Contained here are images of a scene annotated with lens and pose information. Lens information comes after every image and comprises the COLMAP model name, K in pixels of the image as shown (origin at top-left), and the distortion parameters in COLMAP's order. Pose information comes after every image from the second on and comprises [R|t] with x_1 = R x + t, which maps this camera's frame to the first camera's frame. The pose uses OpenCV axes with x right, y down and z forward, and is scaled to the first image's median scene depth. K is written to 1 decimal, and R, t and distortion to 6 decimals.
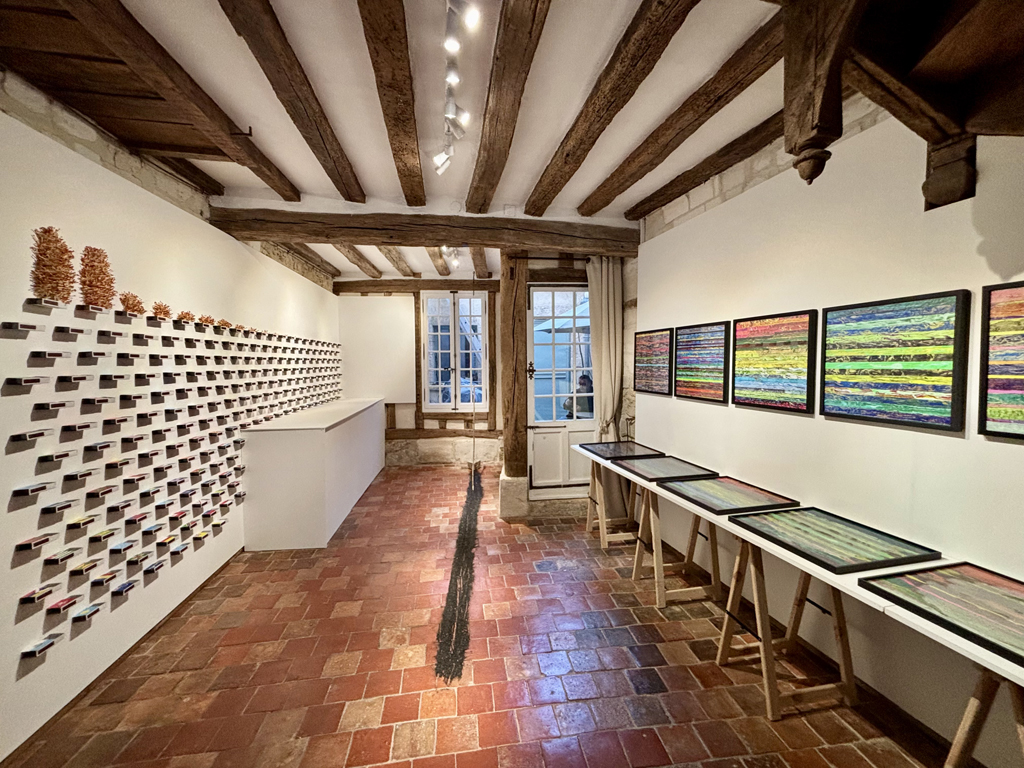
lens RADIAL K [[435.6, 0, 512.0], [0, 435.6, 384.0], [0, 0, 1]] dist [-0.001488, 0.000038]
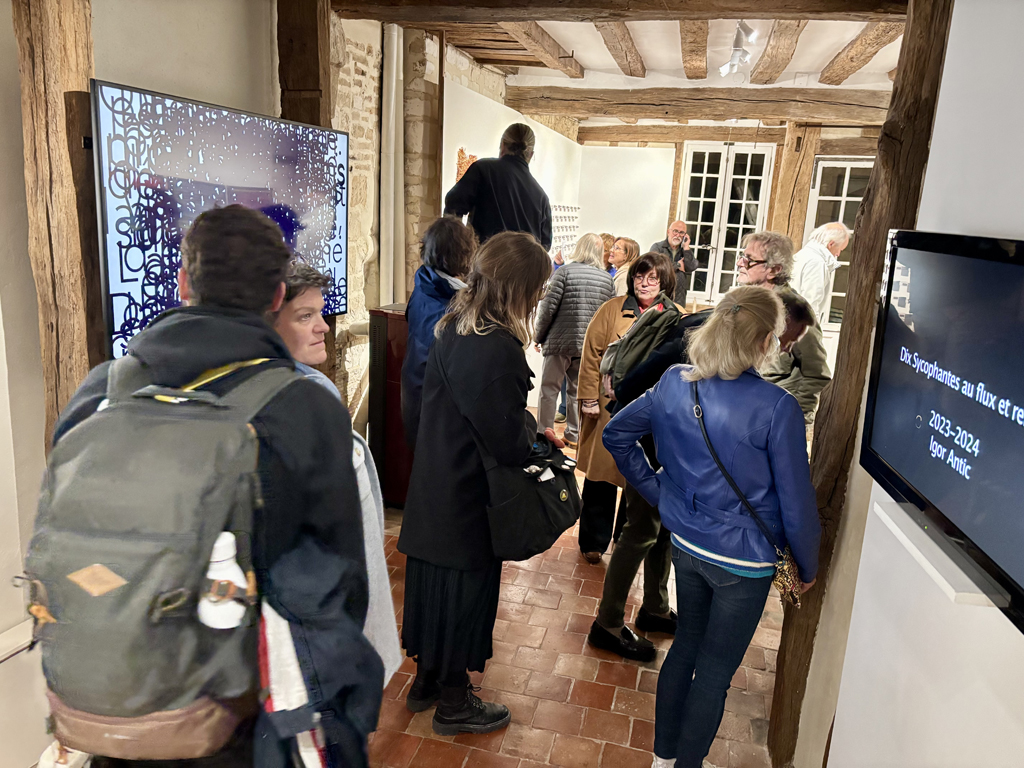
lens RADIAL K [[775.9, 0, 512.0], [0, 775.9, 384.0], [0, 0, 1]] dist [0.062807, 0.000217]
pose [[0.923460, 0.142595, -0.356213, 0.334665], [-0.084432, 0.981142, 0.173874, -0.042254], [0.374289, -0.130490, 0.918085, -2.369663]]
